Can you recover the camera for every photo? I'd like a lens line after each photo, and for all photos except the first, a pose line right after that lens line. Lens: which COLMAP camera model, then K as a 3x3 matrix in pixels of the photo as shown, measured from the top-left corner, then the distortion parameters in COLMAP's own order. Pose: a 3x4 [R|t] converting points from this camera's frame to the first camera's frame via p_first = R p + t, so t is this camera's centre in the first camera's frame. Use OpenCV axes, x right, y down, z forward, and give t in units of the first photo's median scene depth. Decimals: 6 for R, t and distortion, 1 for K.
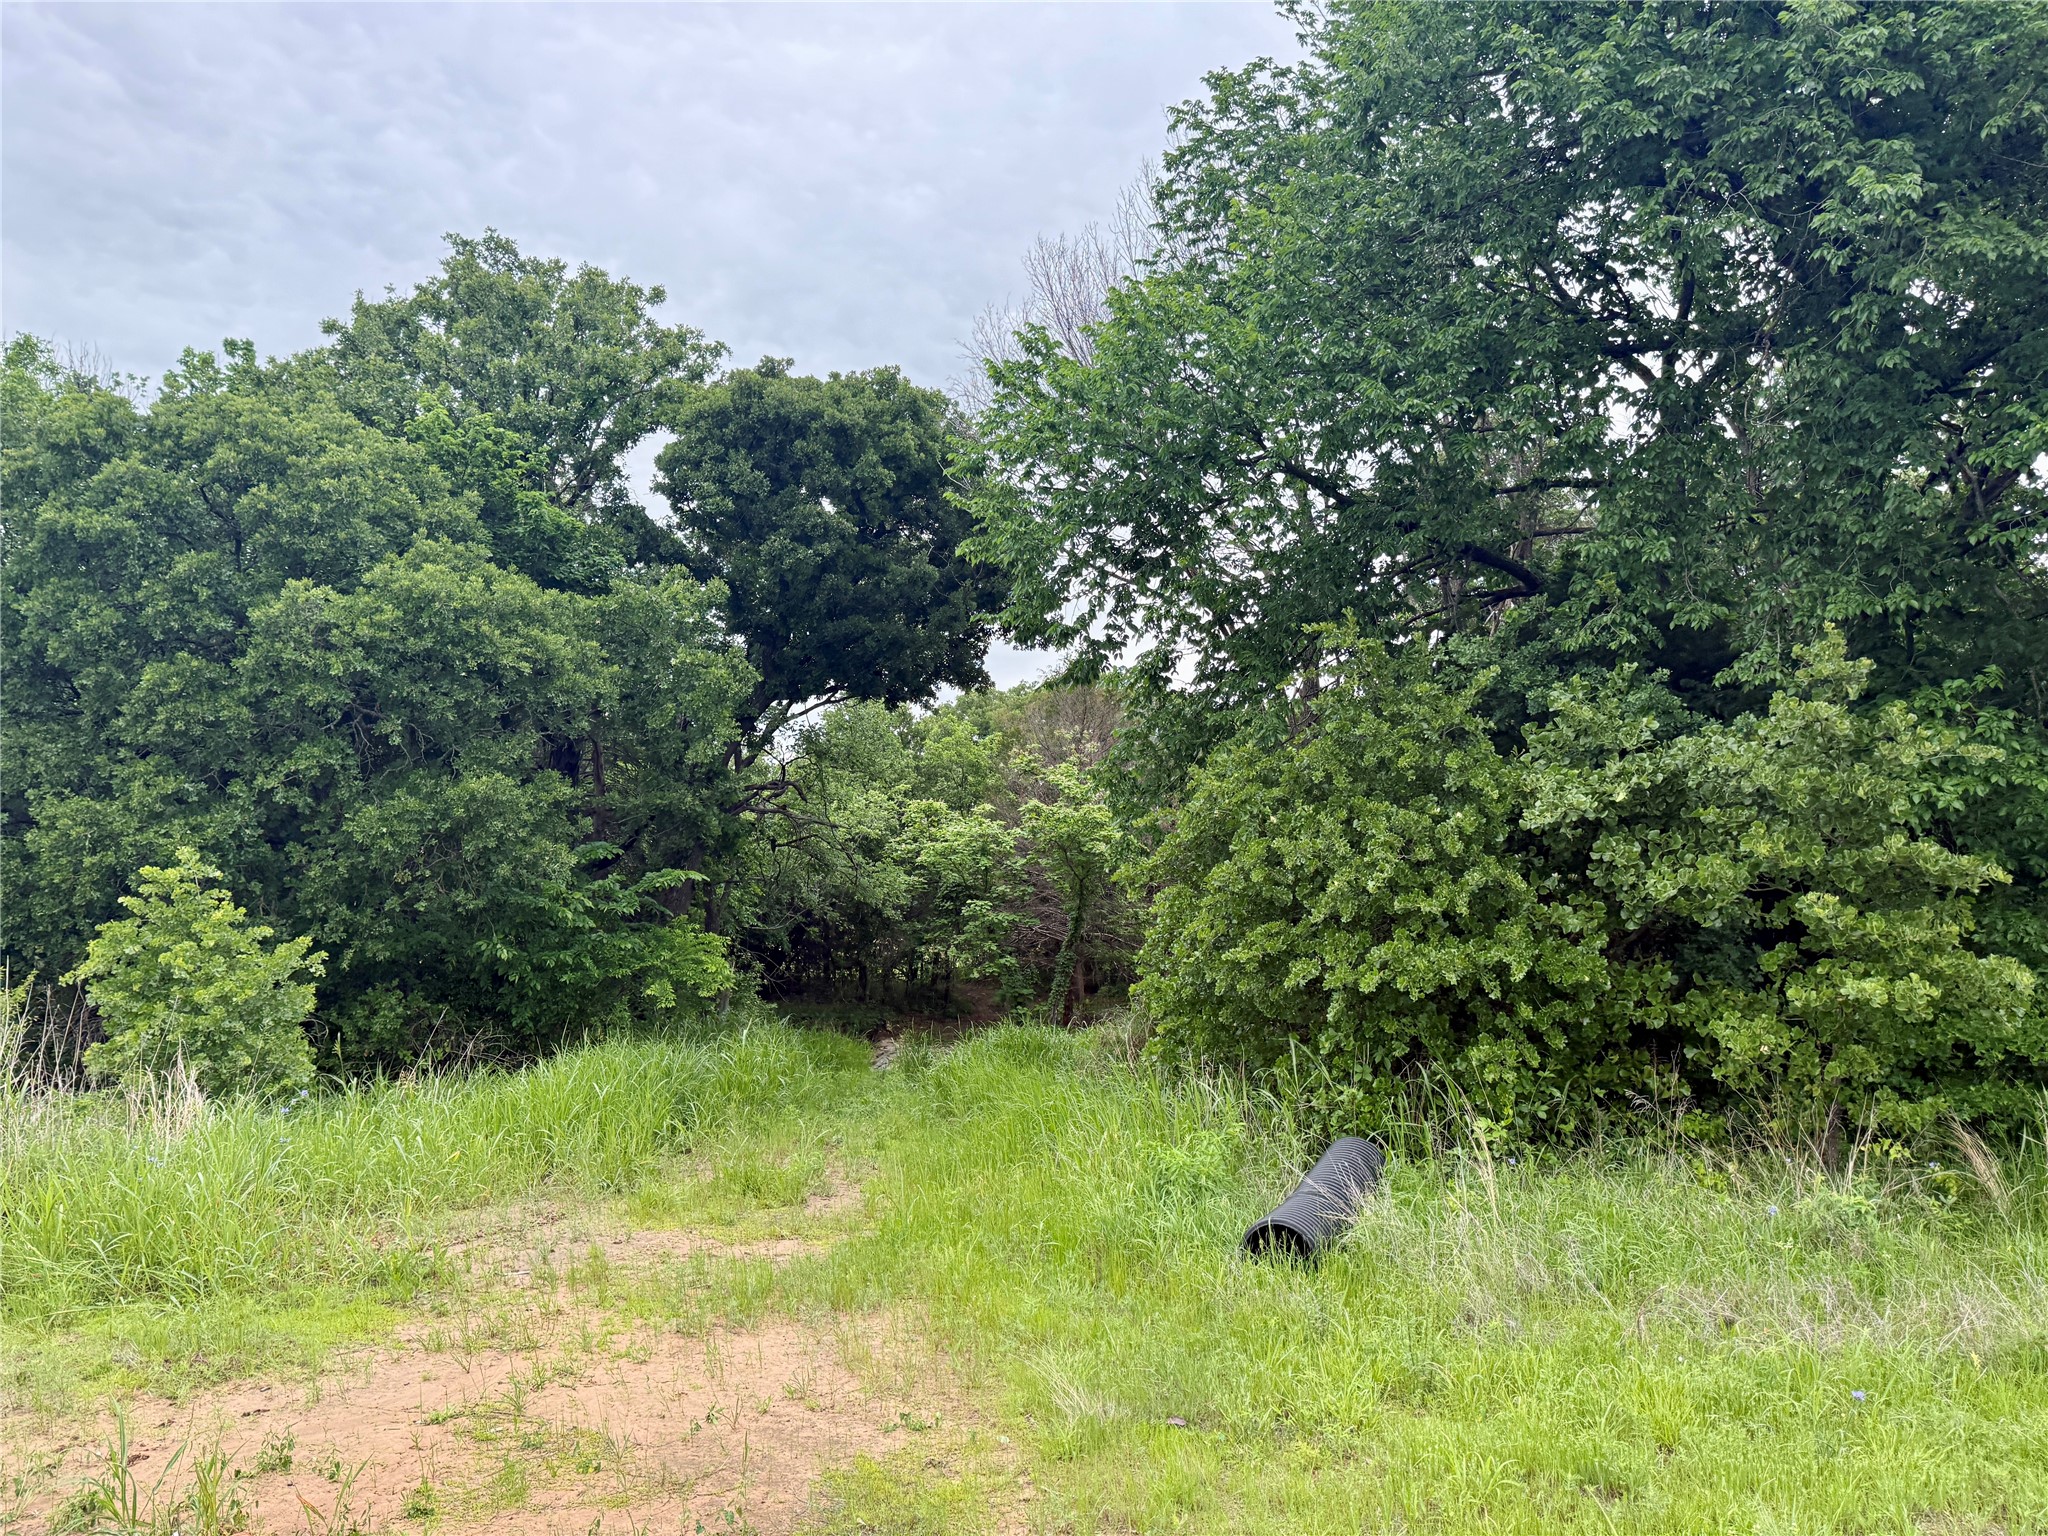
lens RADIAL K [[1529.0, 0, 1091.5], [0, 1529.0, 818.6], [0, 0, 1]] dist [0.000794, -0.032438]
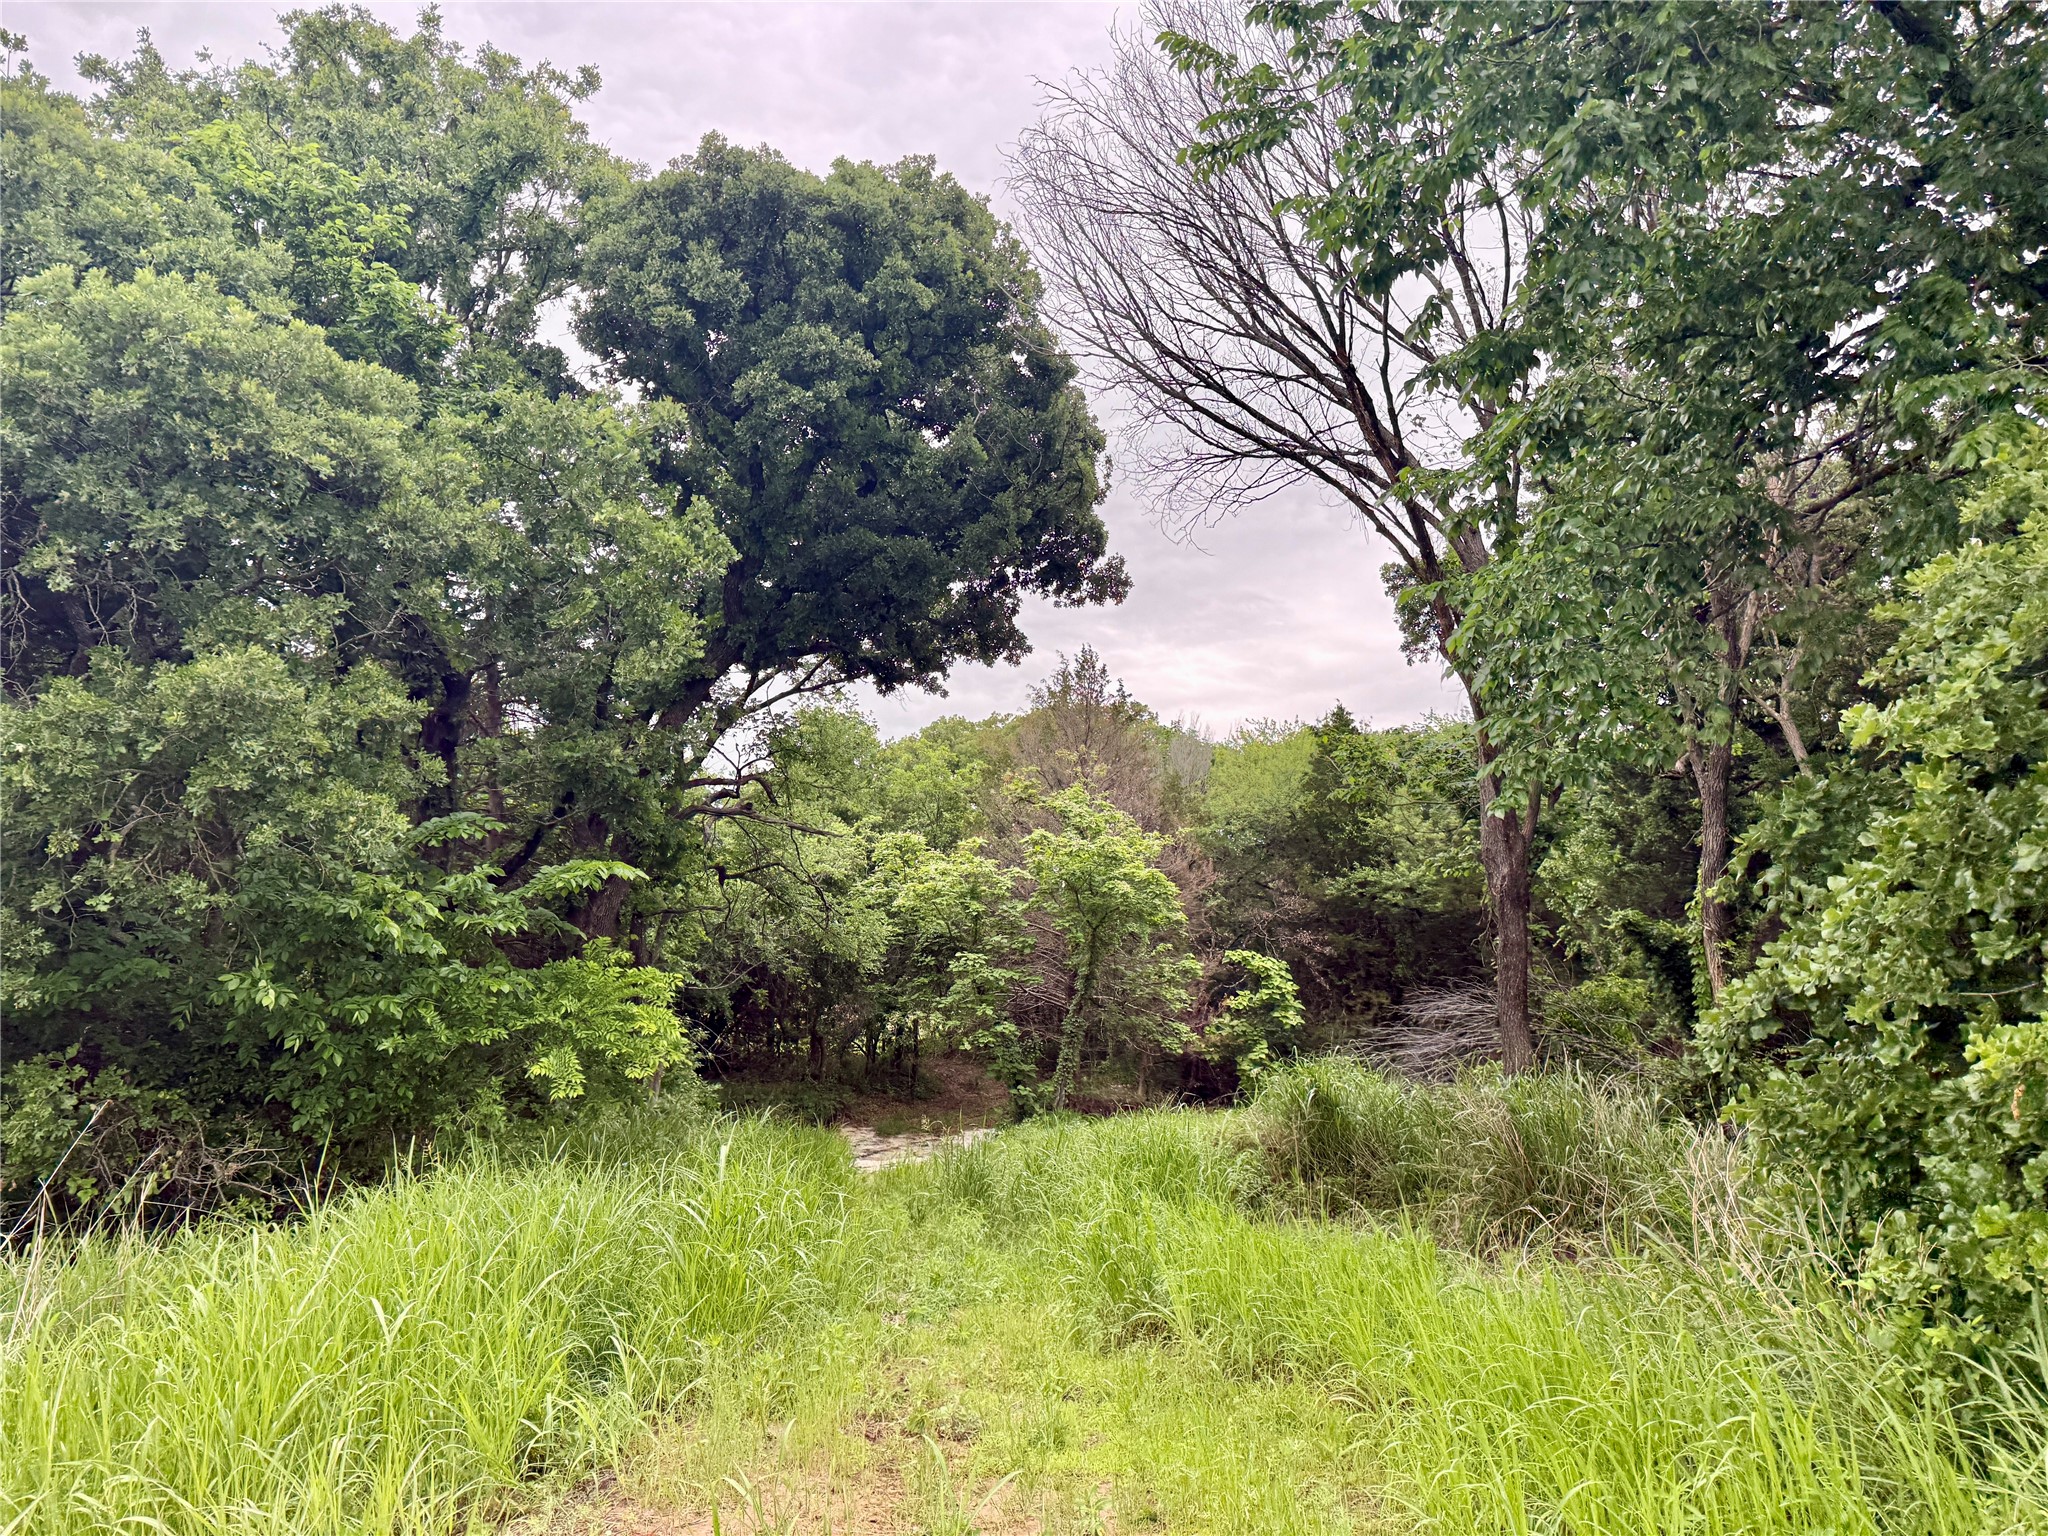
lens RADIAL K [[1529.0, 0, 1037.1], [0, 1529.0, 771.7], [0, 0, 1]] dist [0.000794, -0.032438]
pose [[0.999914, 0.002870, 0.012832, -0.114349], [-0.001858, 0.996941, -0.078131, 0.048039], [-0.013017, 0.078101, 0.996860, 0.431946]]
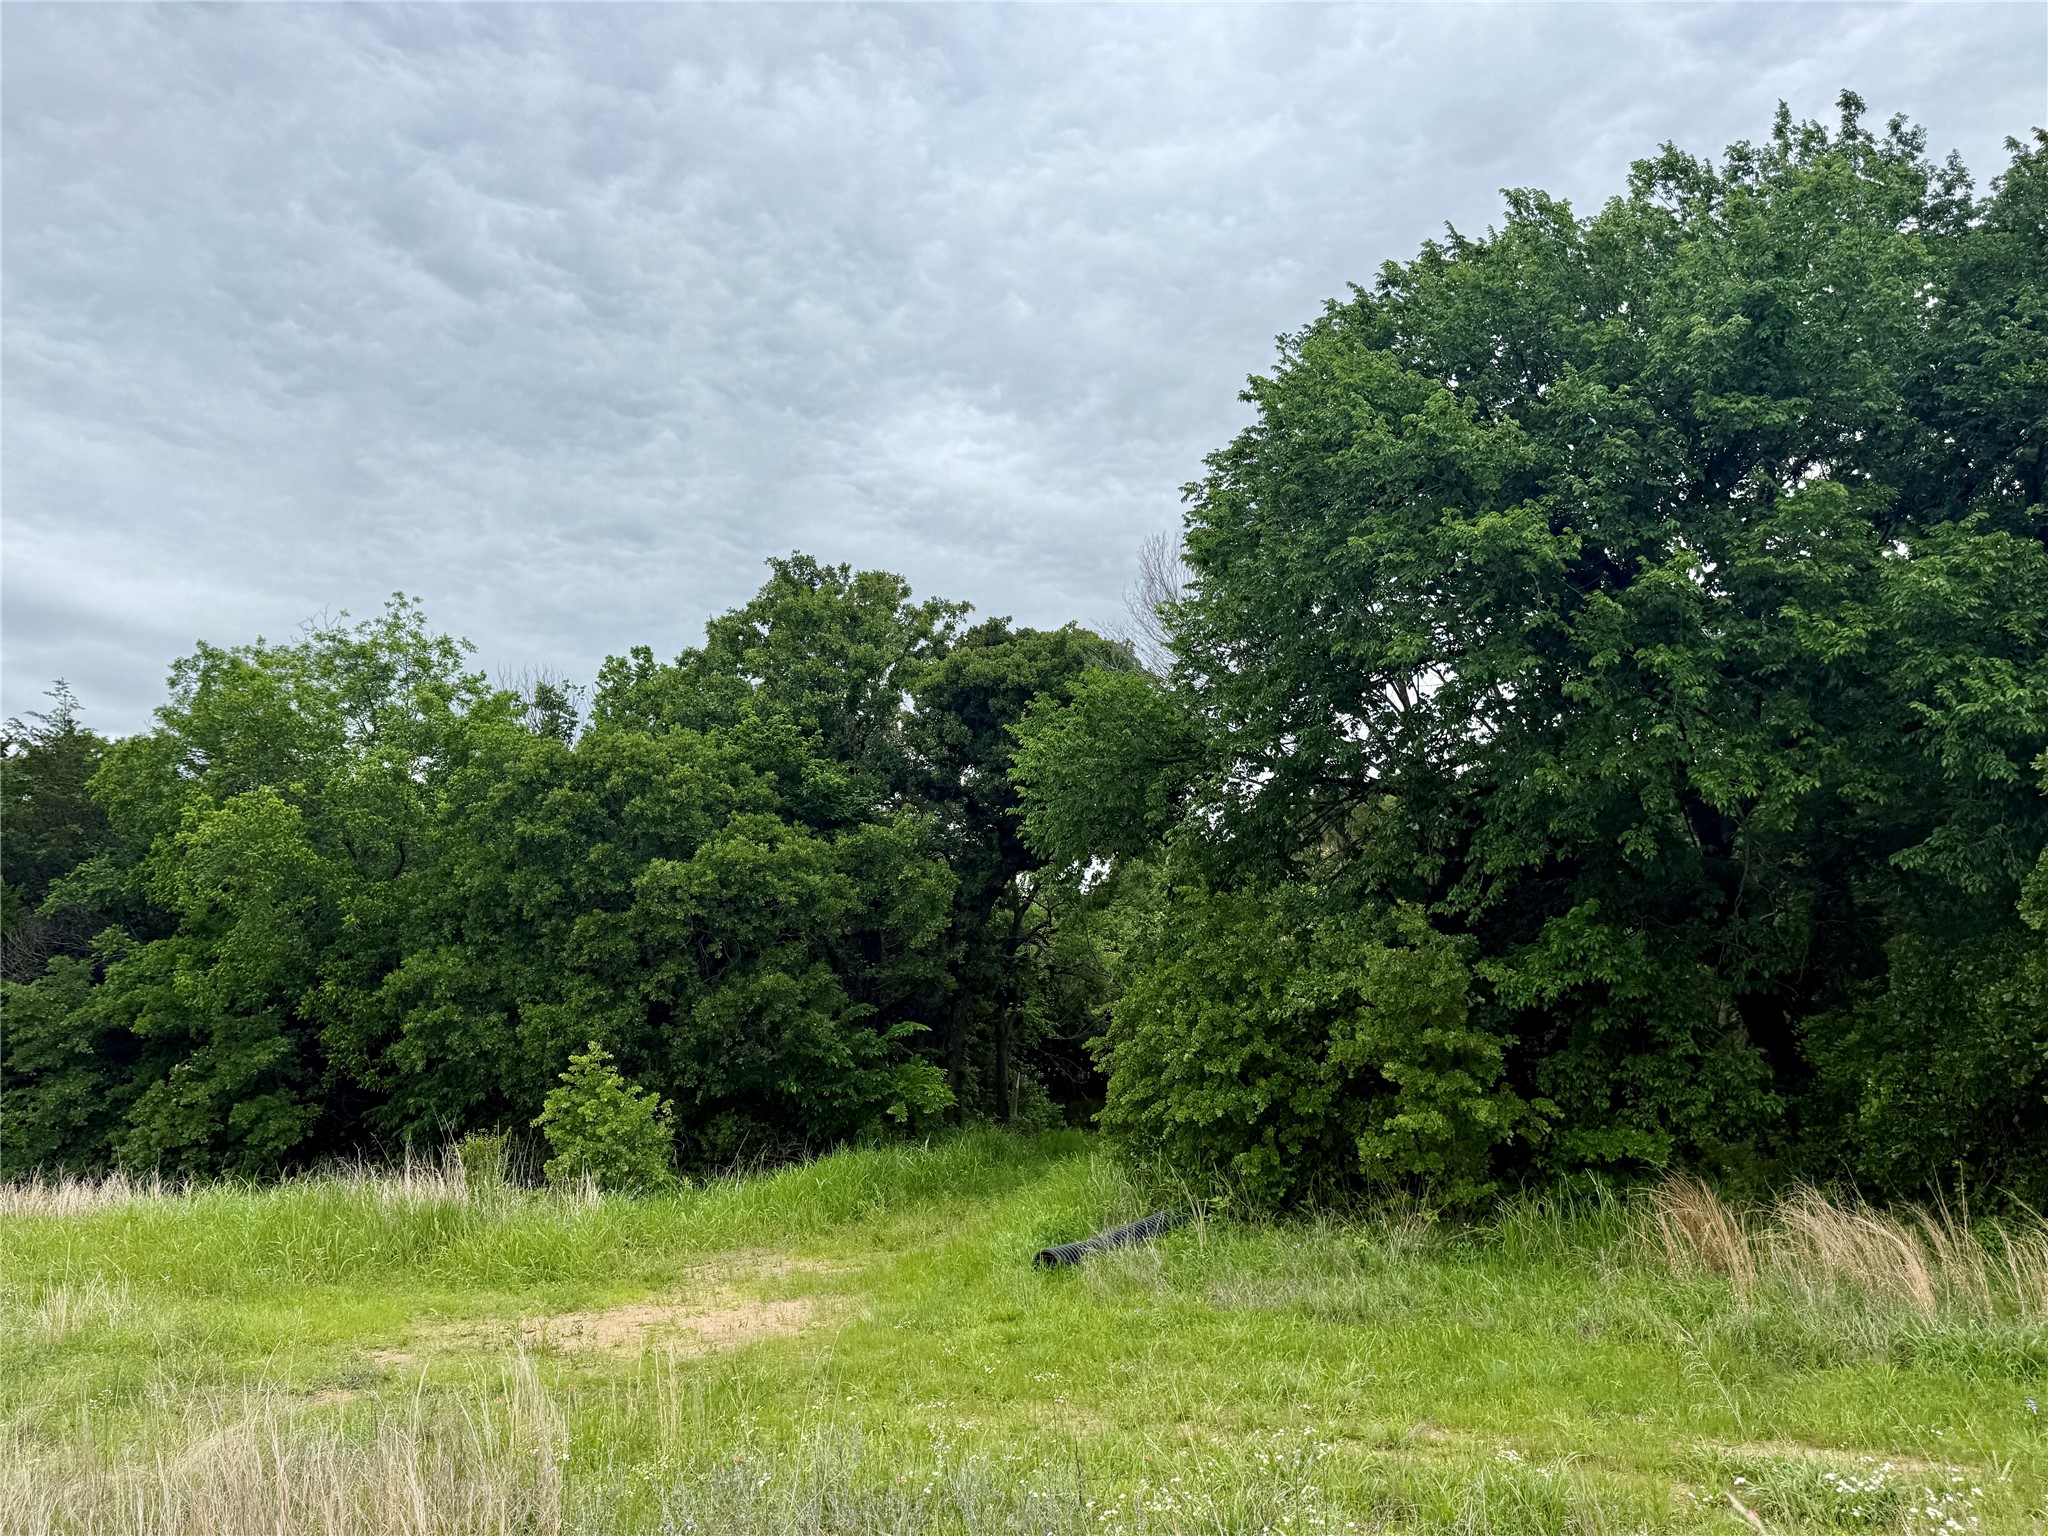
lens RADIAL K [[1529.0, 0, 1029.9], [0, 1529.0, 770.3], [0, 0, 1]] dist [0.000794, -0.032438]
pose [[0.951833, -0.089948, -0.293128, 0.295106], [0.066952, 0.993905, -0.087583, -0.073571], [0.299219, 0.063739, 0.952053, -0.372709]]
